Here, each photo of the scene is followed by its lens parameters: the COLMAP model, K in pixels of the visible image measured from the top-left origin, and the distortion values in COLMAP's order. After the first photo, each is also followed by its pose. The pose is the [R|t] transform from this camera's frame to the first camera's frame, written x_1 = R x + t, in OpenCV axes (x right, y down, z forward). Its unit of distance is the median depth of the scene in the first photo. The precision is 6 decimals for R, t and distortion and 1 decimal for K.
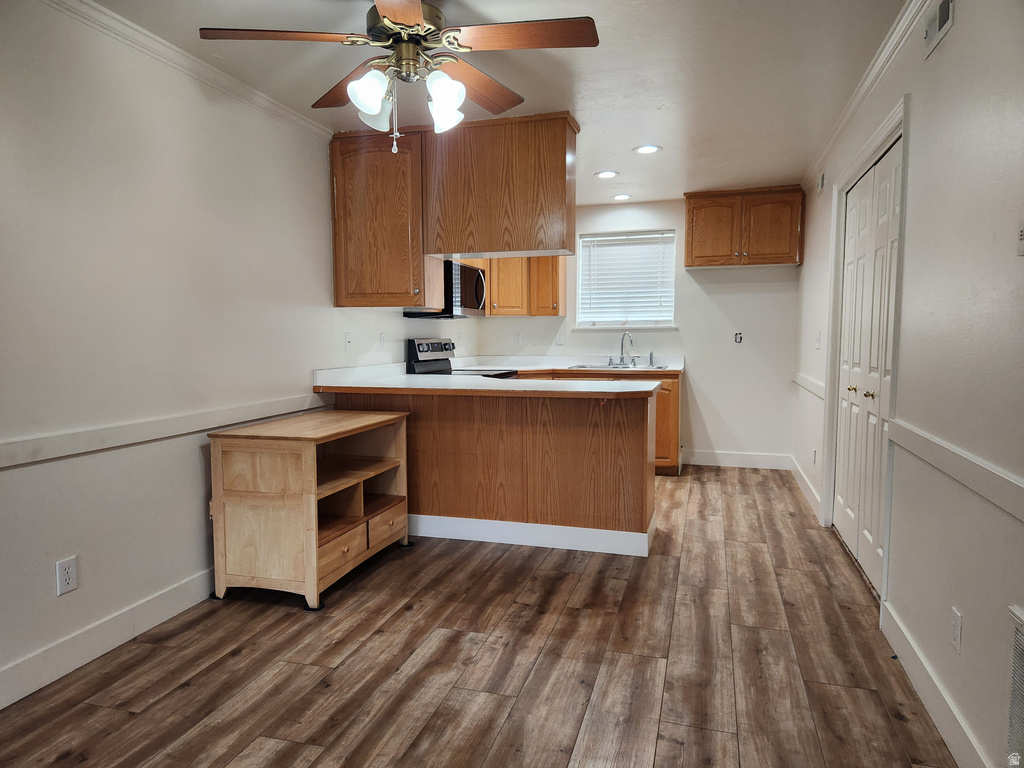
lens RADIAL K [[697.2, 0, 508.9], [0, 697.2, 379.4], [0, 0, 1]] dist [0.056220, -0.015918]
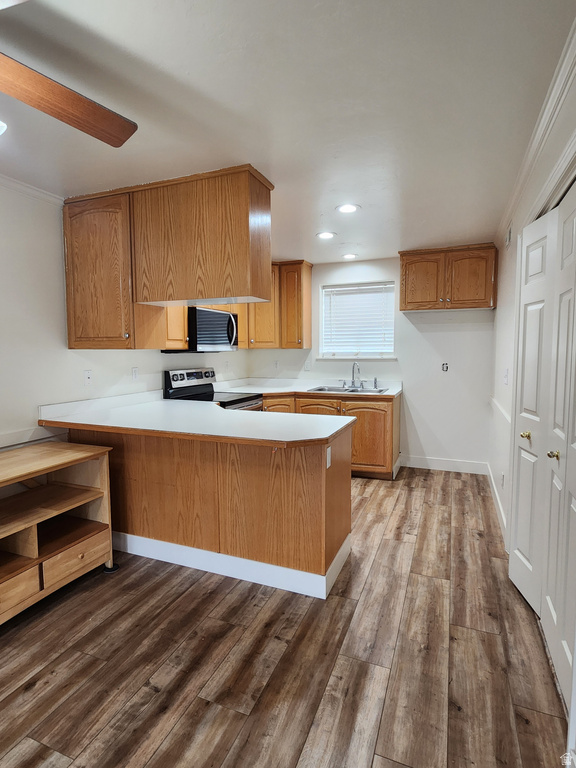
lens RADIAL K [[408.8, 0, 294.7], [0, 408.8, 371.0], [0, 0, 1]] dist [-0.002826, 0.004682]
pose [[0.995643, 0.006084, -0.093046, 0.197611], [-0.006986, 0.999932, -0.009369, -0.067461], [0.092983, 0.009978, 0.995618, 0.387730]]
